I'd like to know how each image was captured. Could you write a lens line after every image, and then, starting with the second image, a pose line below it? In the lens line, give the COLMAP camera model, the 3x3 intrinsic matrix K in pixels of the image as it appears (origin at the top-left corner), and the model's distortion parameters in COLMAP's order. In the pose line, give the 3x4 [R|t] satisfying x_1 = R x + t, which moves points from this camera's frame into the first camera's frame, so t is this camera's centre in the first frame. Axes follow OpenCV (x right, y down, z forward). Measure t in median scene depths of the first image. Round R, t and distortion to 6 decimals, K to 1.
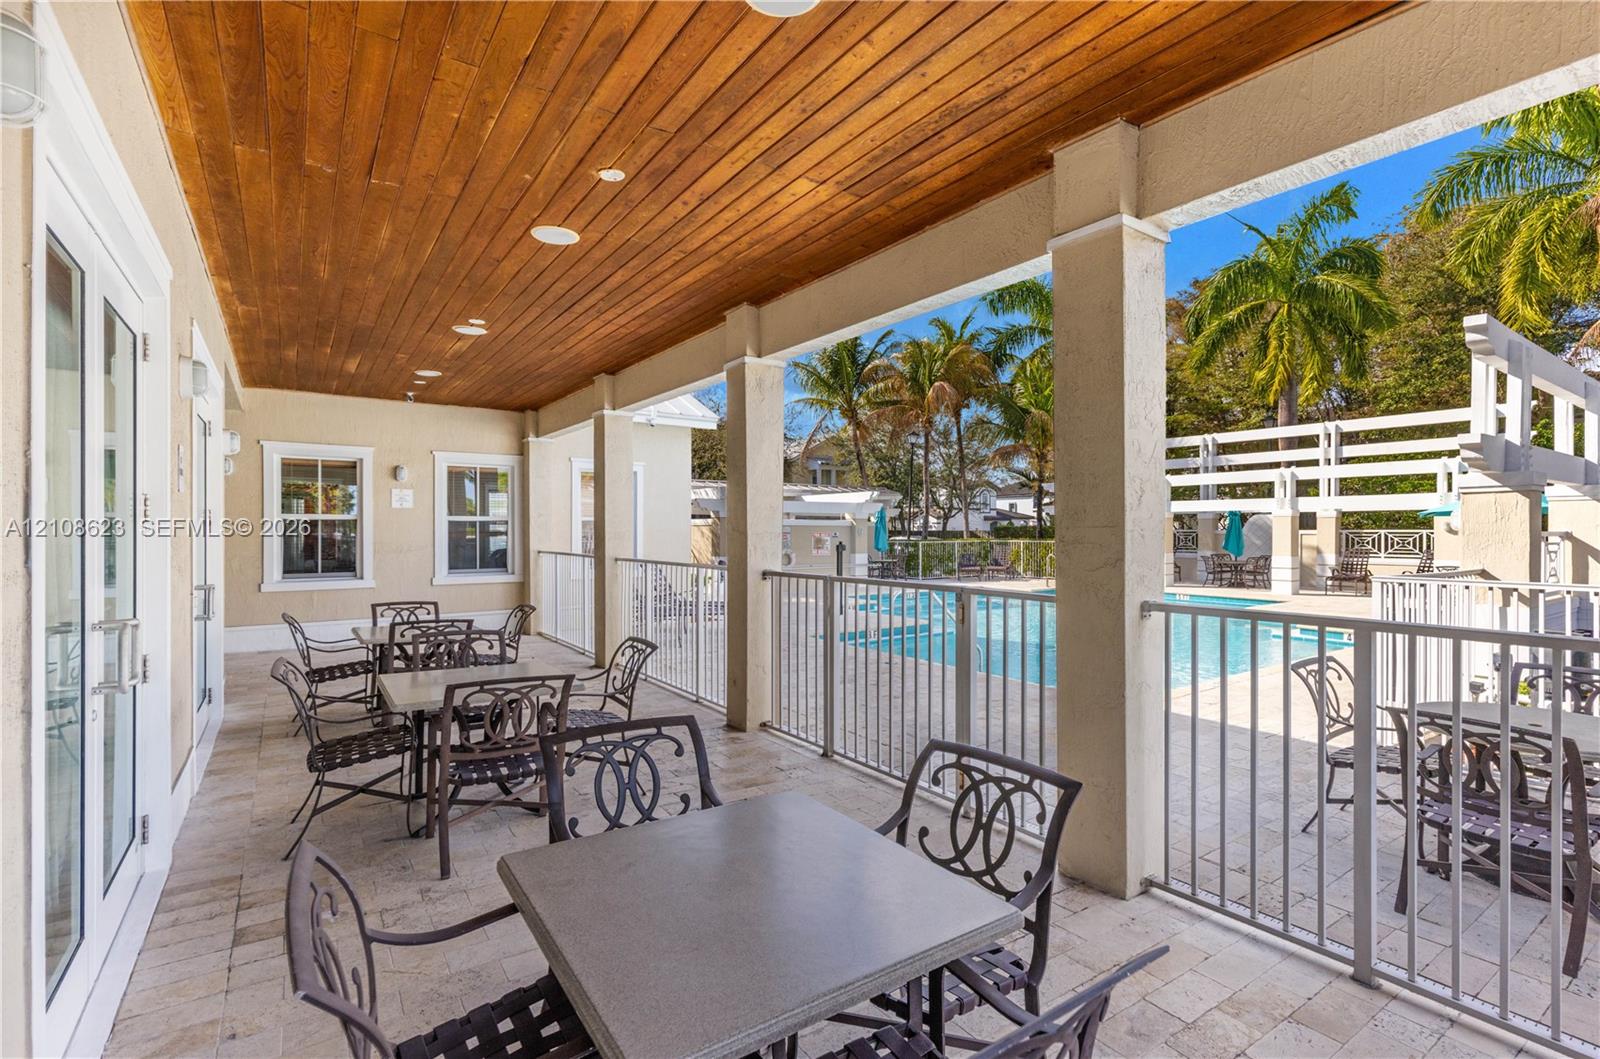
lens RADIAL K [[735.0, 0, 799.4], [0, 735.0, 526.1], [0, 0, 1]] dist [0.011945, -0.000139]
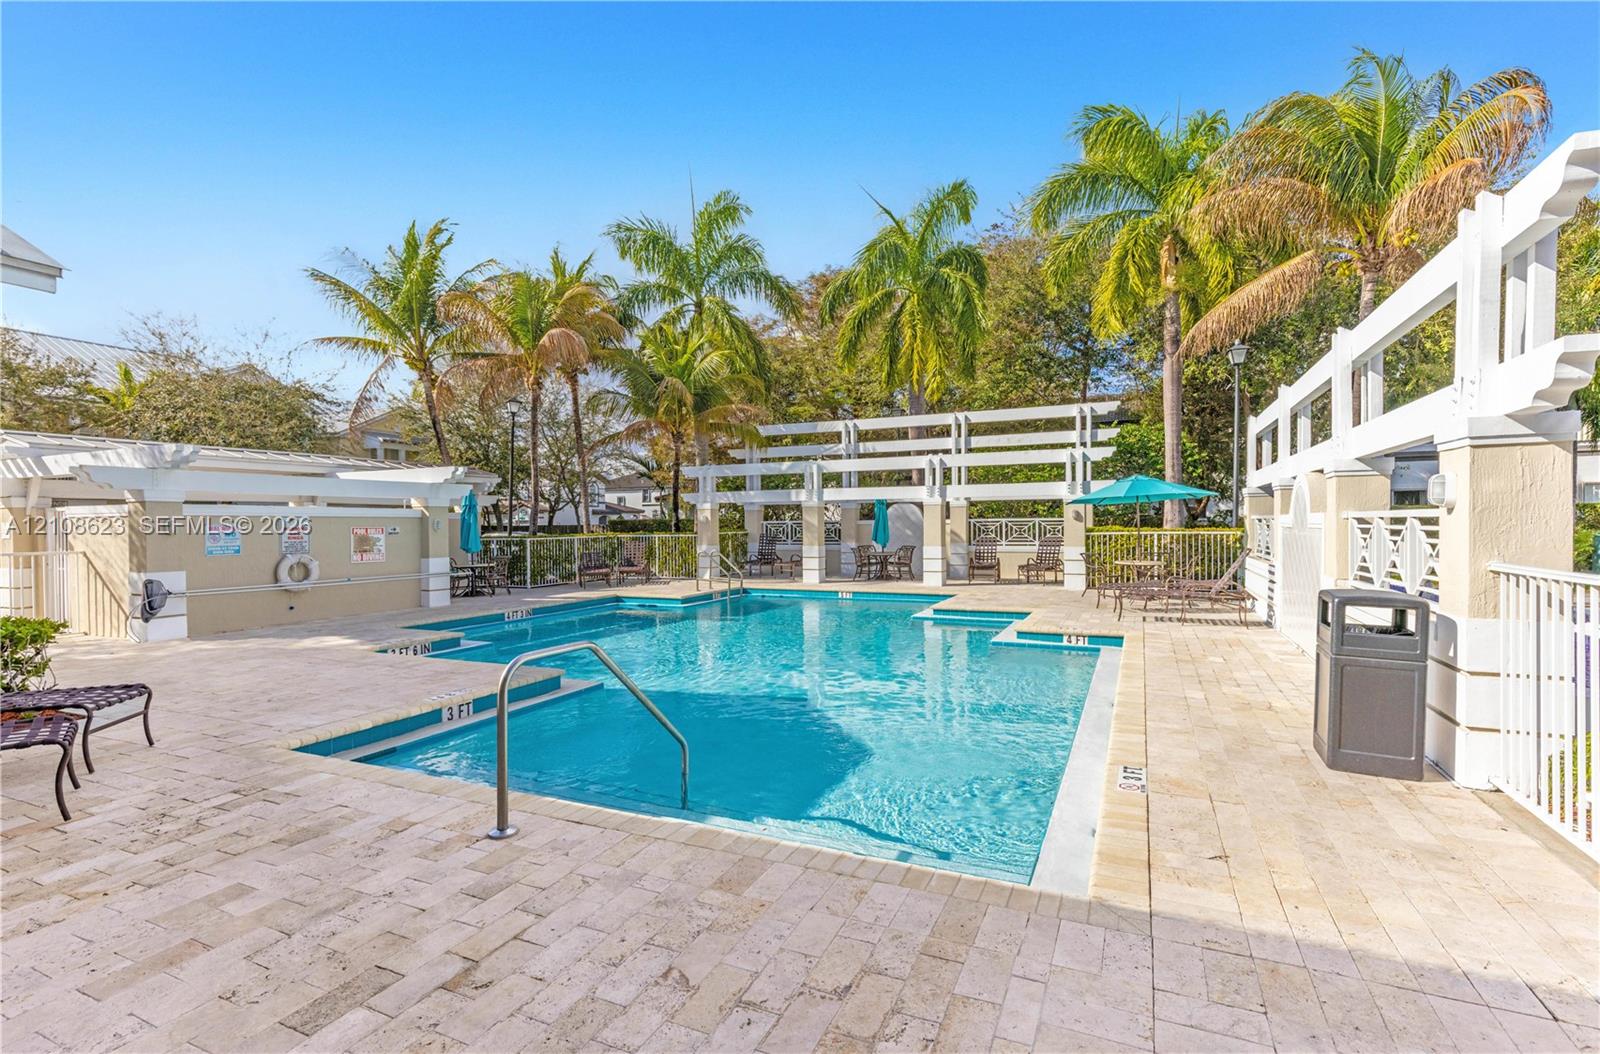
lens RADIAL K [[735.0, 0, 828.2], [0, 735.0, 524.1], [0, 0, 1]] dist [0.011945, -0.000139]
pose [[0.845299, -0.008530, 0.534226, 0.021248], [0.006394, 0.999962, 0.005849, 0.003941], [-0.534256, -0.001528, 0.845322, 0.197613]]
